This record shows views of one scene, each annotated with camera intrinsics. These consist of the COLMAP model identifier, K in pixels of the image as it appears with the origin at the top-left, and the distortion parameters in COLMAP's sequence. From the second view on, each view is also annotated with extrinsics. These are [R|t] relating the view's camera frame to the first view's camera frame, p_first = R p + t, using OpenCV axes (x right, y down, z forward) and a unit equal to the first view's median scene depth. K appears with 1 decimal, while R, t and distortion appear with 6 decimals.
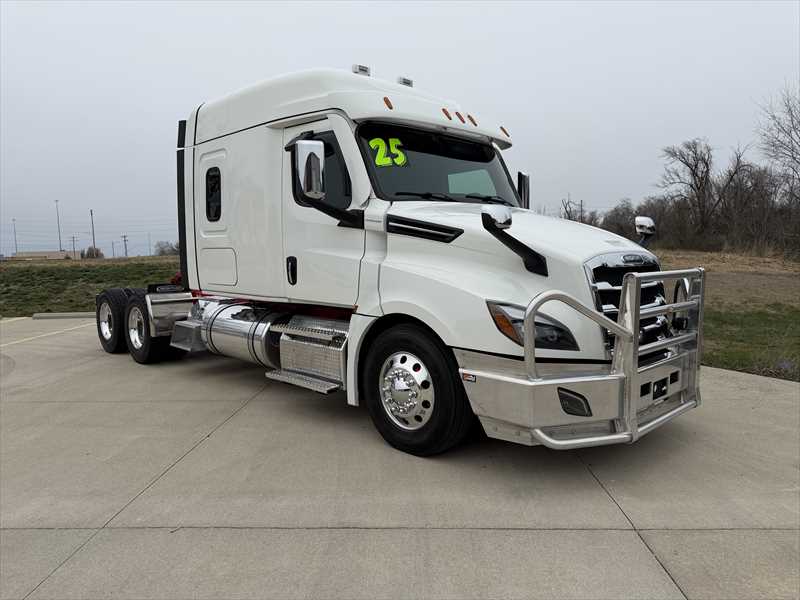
lens RADIAL K [[596.4, 0, 411.3], [0, 596.4, 283.0], [0, 0, 1]] dist [0.042407, -0.039320]
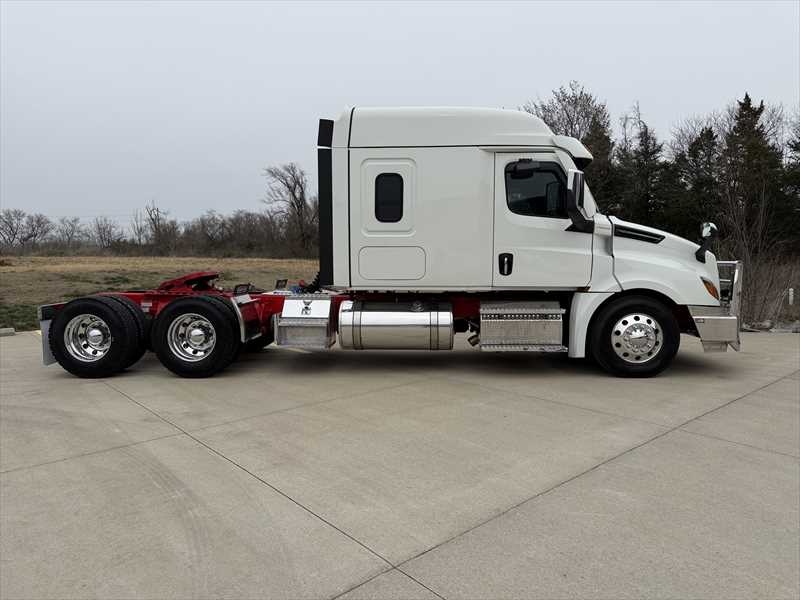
lens RADIAL K [[596.4, 0, 392.4], [0, 596.4, 297.2], [0, 0, 1]] dist [0.042407, -0.039320]
pose [[0.720700, -0.041956, 0.691977, -1.432630], [0.039002, 0.999040, 0.019952, 0.015731], [-0.692149, 0.012609, 0.721644, 0.284038]]
